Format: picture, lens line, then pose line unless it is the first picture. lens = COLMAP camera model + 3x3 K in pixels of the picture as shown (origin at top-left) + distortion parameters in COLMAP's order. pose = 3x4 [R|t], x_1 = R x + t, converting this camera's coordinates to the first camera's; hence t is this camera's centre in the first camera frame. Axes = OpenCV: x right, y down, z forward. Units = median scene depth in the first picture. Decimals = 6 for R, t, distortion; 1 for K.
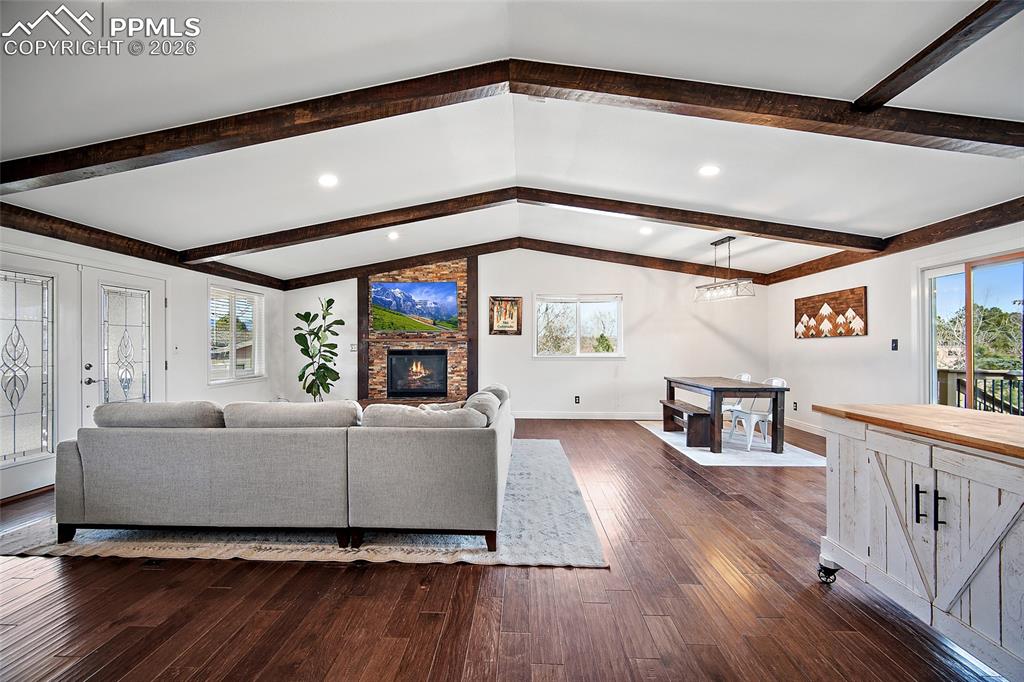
lens RADIAL K [[401.7, 0, 505.8], [0, 401.7, 346.3], [0, 0, 1]] dist [-0.004022, -0.000134]
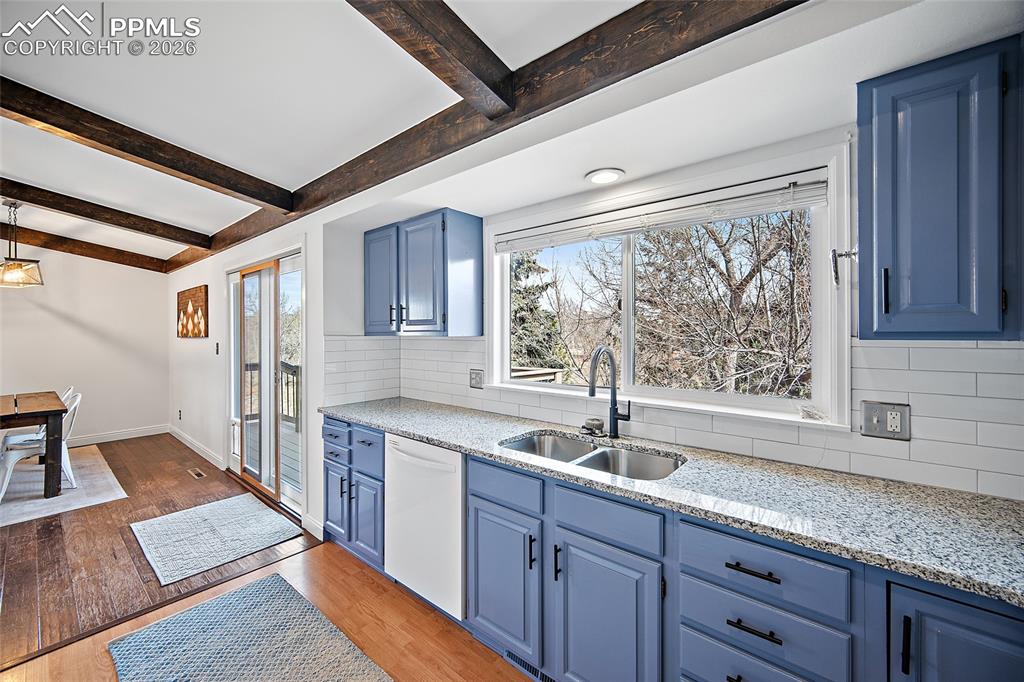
lens RADIAL K [[409.3, 0, 509.3], [0, 409.3, 331.8], [0, 0, 1]] dist [-0.001532, -0.000115]
pose [[0.613237, -0.000851, 0.789899, 0.409196], [-0.001347, 0.999997, 0.002122, -0.031158], [-0.789898, -0.002365, 0.613234, -0.096989]]
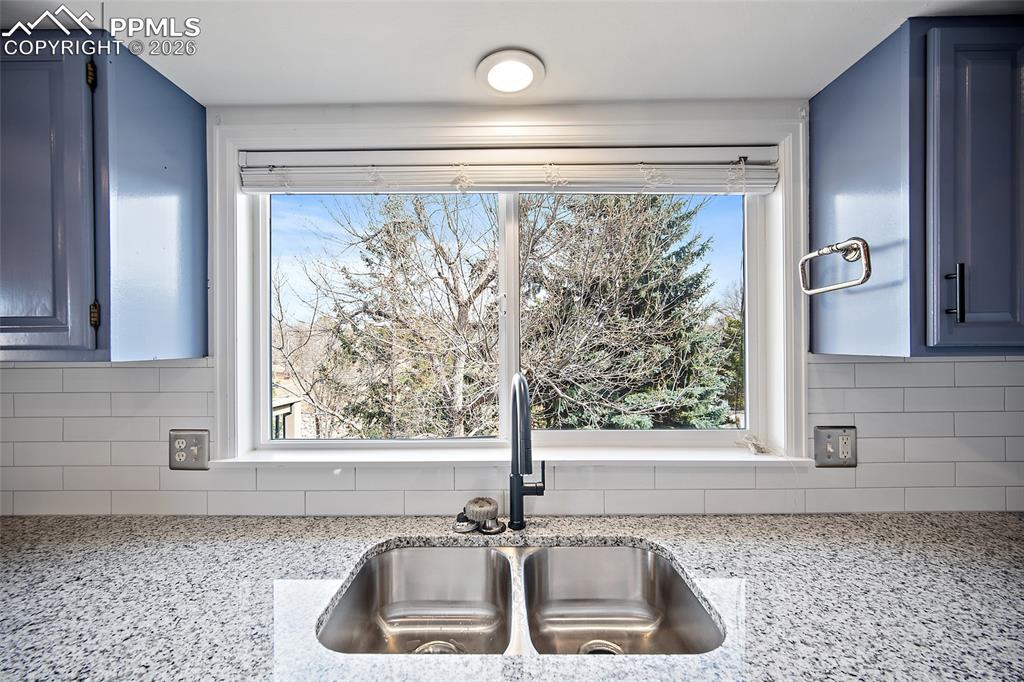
lens RADIAL K [[401.7, 0, 505.8], [0, 401.7, 346.3], [0, 0, 1]] dist [-0.004022, -0.000134]
pose [[-0.030396, -0.003421, 0.999532, 0.516626], [0.001857, 0.999992, 0.003479, -0.031733], [-0.999536, 0.001962, -0.030389, 0.032160]]
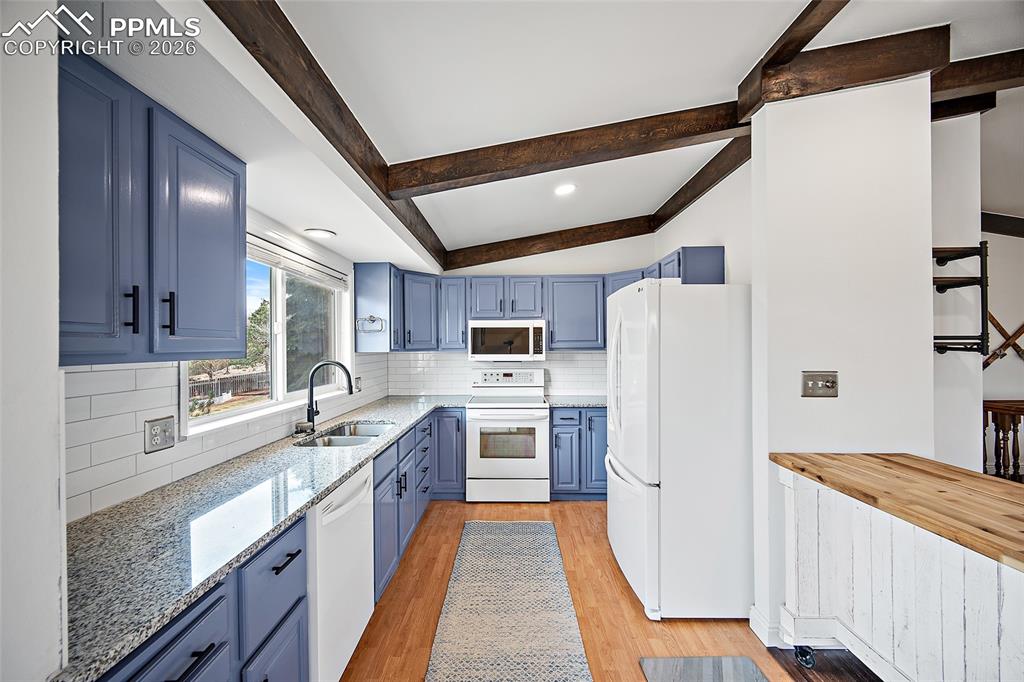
lens RADIAL K [[401.7, 0, 505.8], [0, 401.7, 346.3], [0, 0, 1]] dist [-0.004022, -0.000134]
pose [[-0.999499, 0.010913, -0.029708, 0.514896], [0.011092, 0.999921, -0.005880, -0.030157], [0.029642, -0.006207, -0.999541, 0.400086]]
